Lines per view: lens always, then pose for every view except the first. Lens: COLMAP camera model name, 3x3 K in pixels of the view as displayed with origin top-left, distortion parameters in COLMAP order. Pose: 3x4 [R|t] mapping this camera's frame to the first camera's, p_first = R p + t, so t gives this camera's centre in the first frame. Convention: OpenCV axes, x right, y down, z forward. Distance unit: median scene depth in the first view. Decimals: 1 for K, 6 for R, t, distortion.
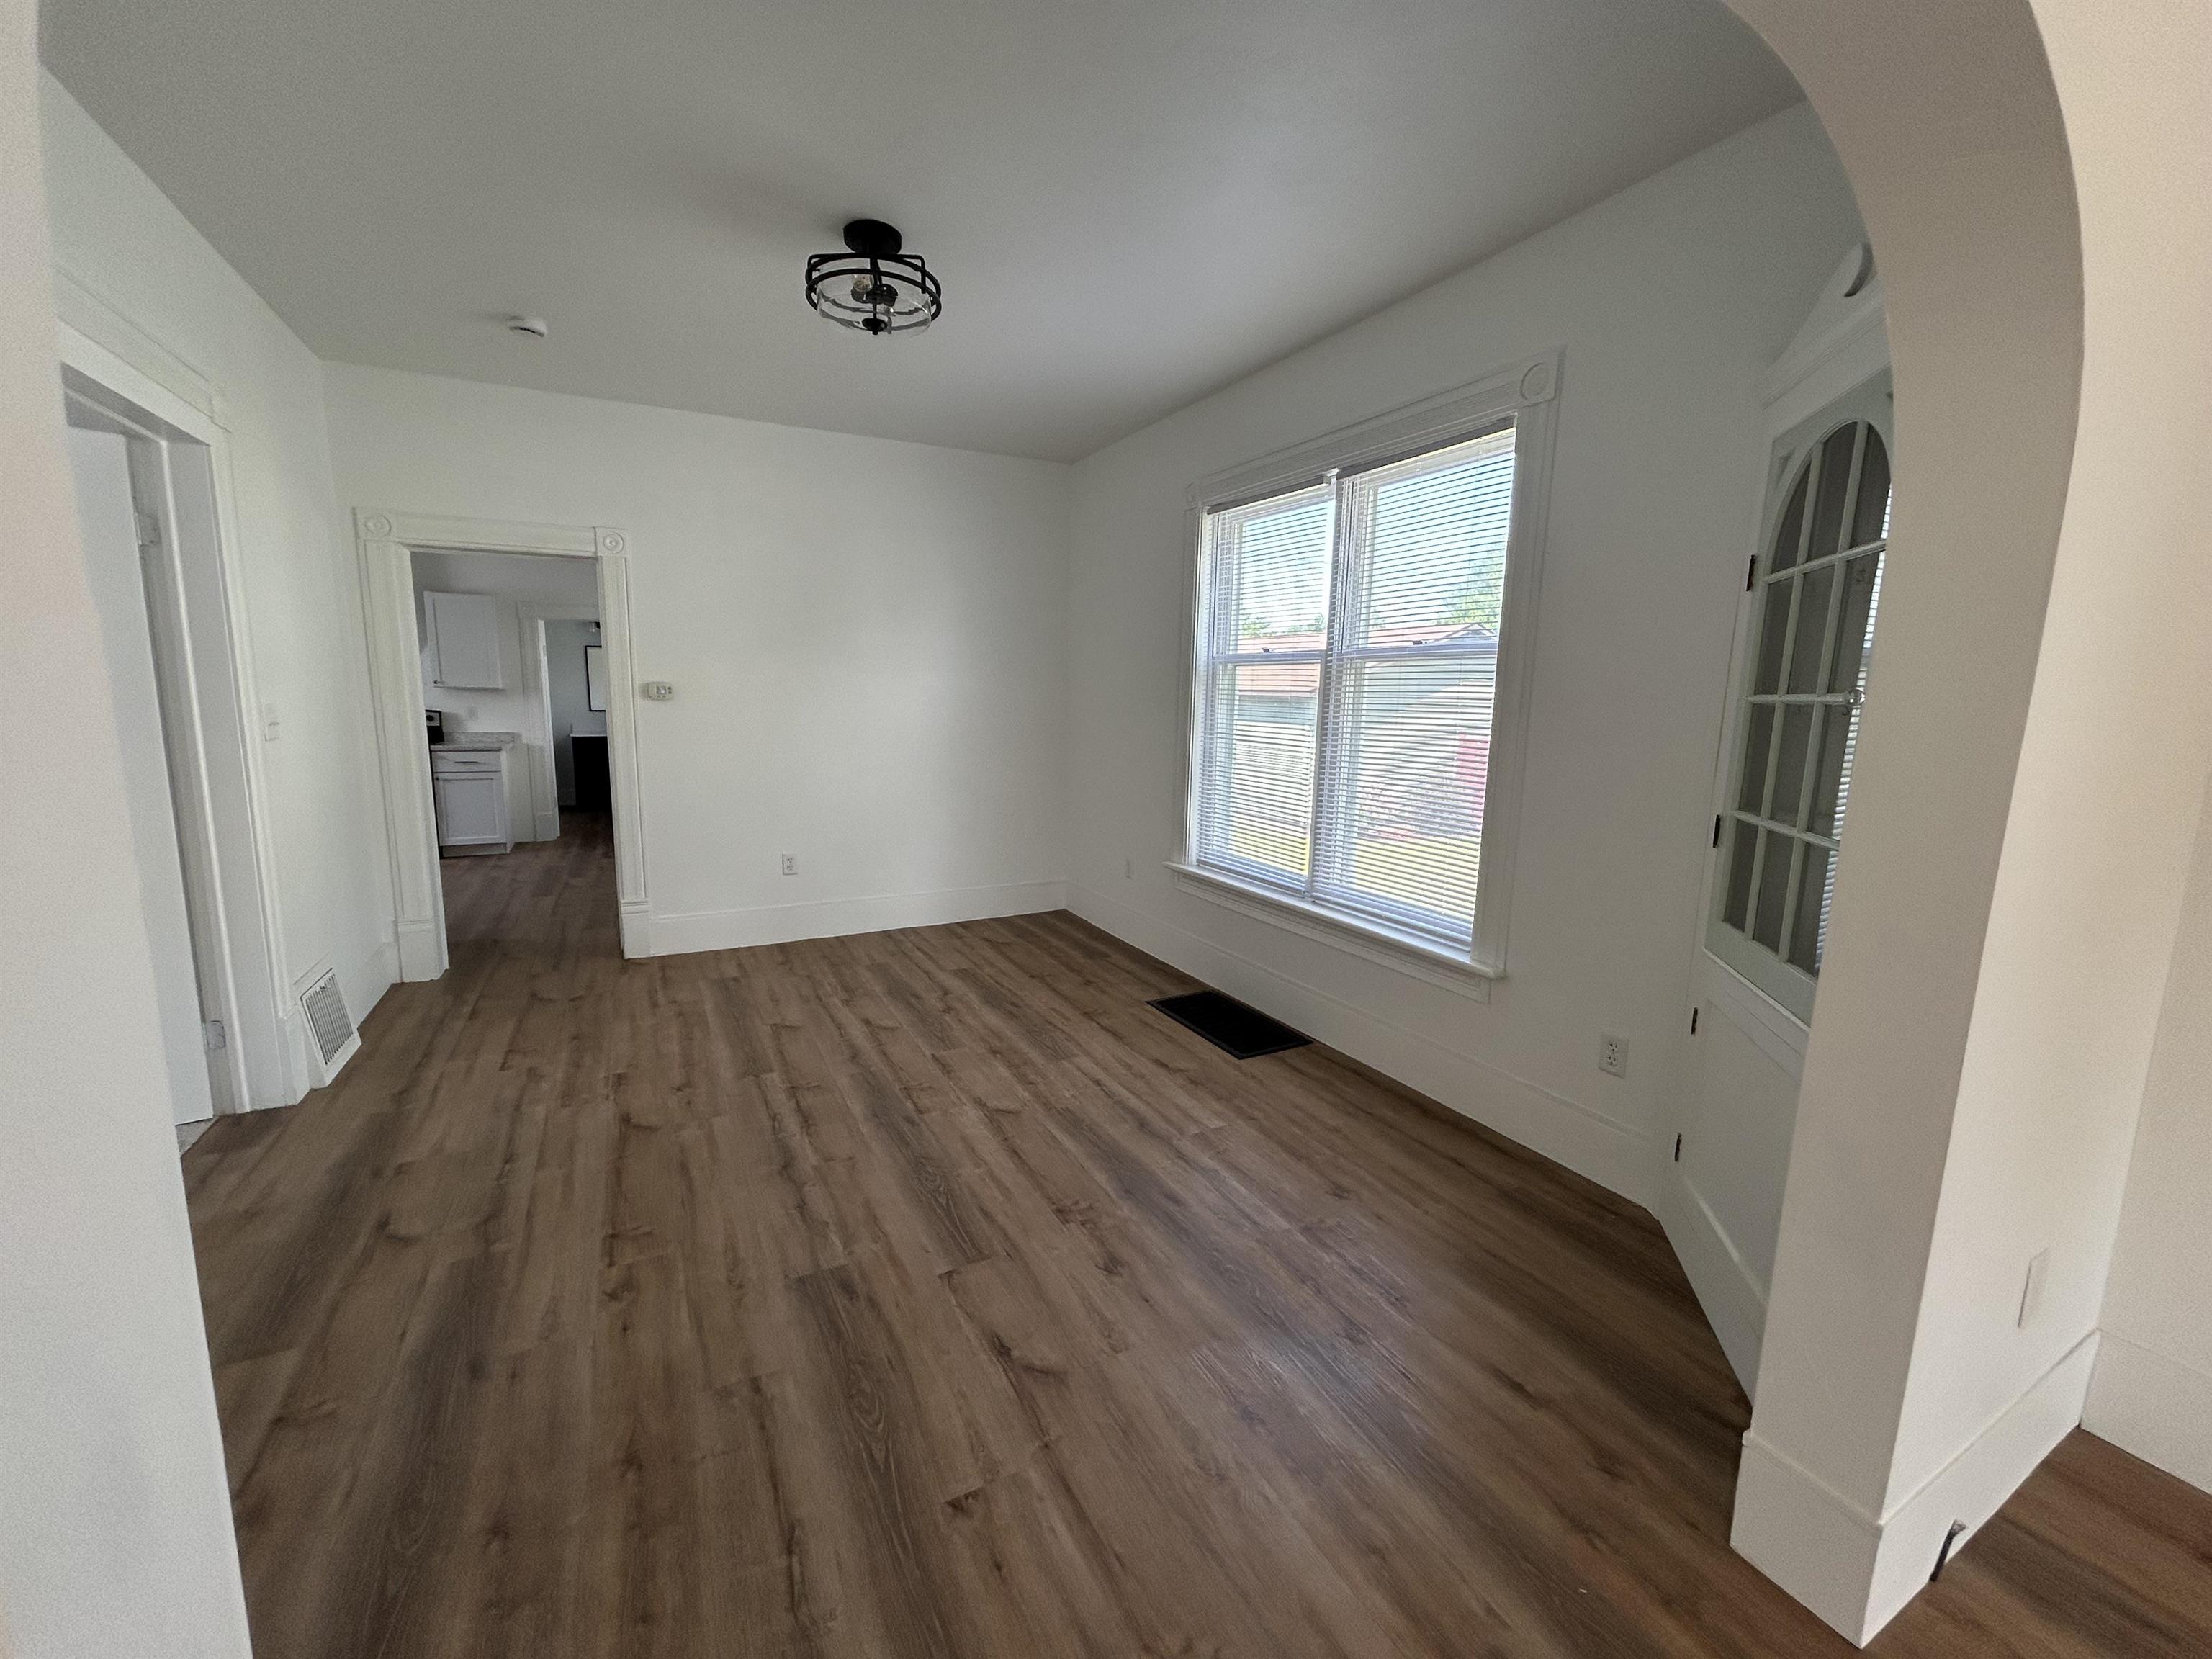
lens RADIAL K [[882.4, 0, 1102.1], [0, 882.4, 829.3], [0, 0, 1]] dist [0.002644, 0.000263]
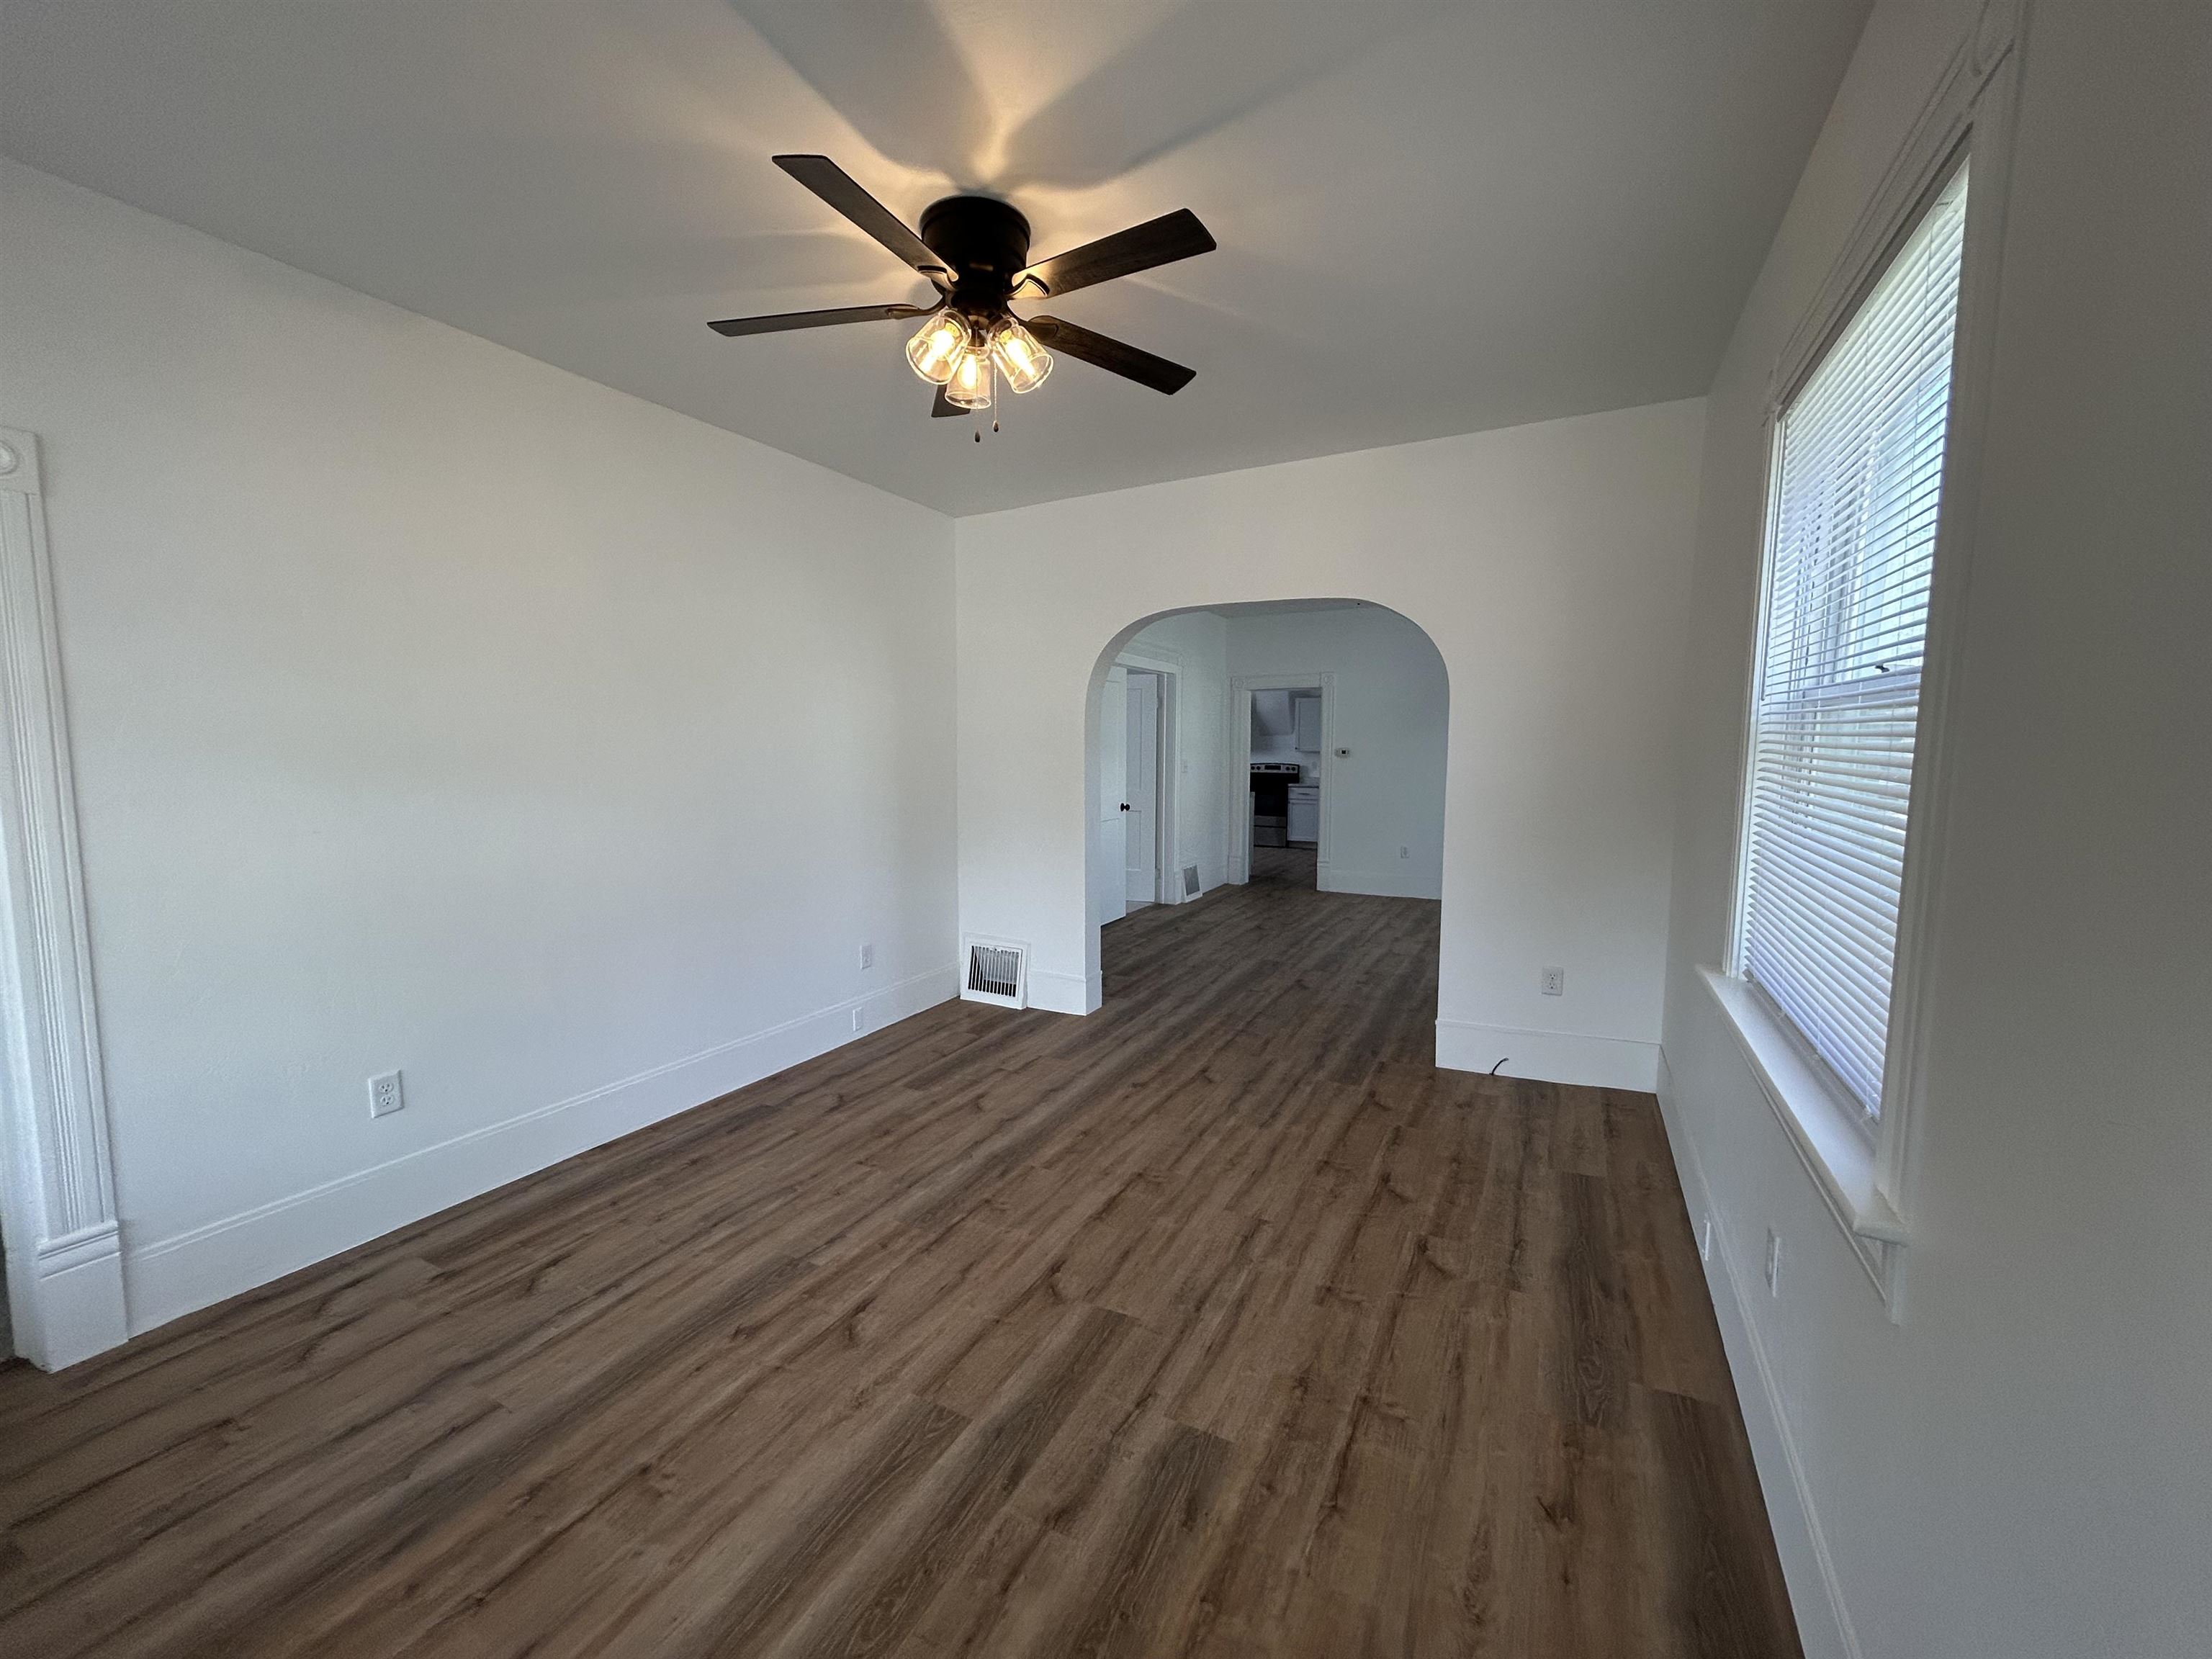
lens RADIAL K [[882.4, 0, 1102.1], [0, 882.4, 829.3], [0, 0, 1]] dist [0.002644, 0.000263]
pose [[0.568918, 0.054150, -0.820610, 1.185226], [-0.113099, 0.993501, -0.012851, 0.139923], [0.814580, 0.100121, 0.571345, -0.766049]]
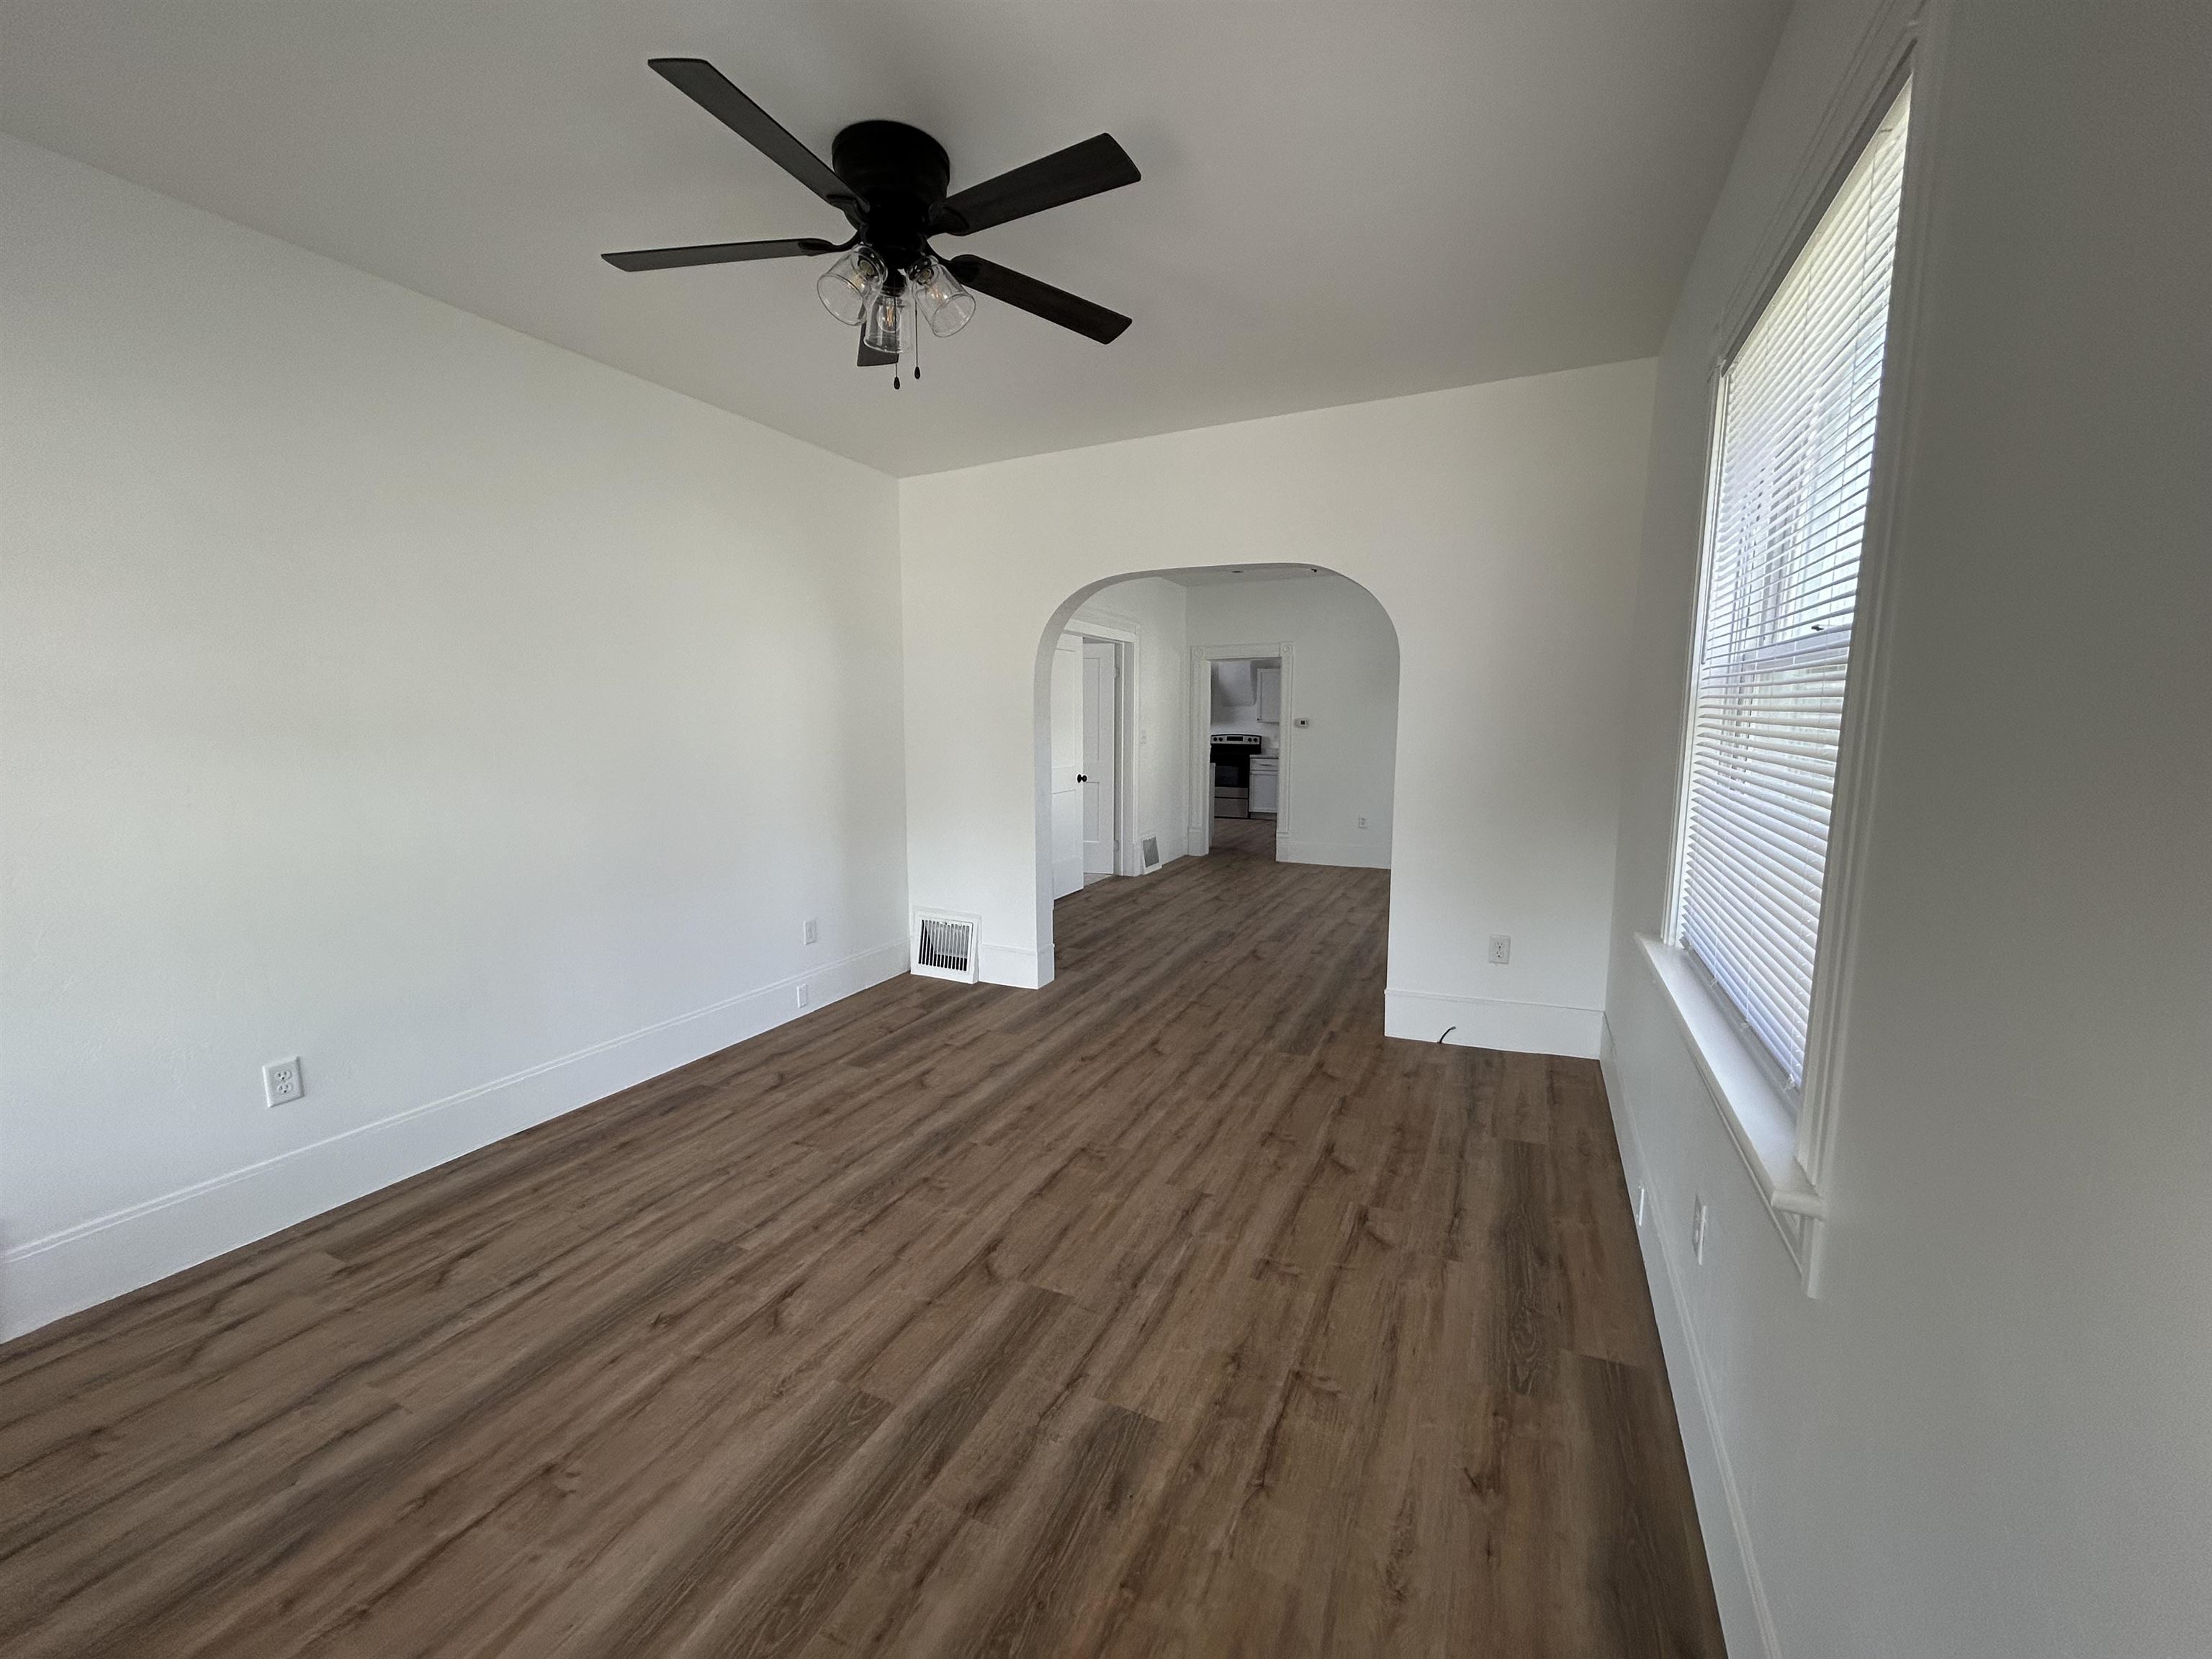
lens RADIAL K [[882.4, 0, 1102.1], [0, 882.4, 829.3], [0, 0, 1]] dist [0.002644, 0.000263]
pose [[0.597834, 0.076398, -0.797971, 1.181931], [-0.107999, 0.994049, 0.014259, 0.138745], [0.794312, 0.077655, 0.602527, -0.724240]]
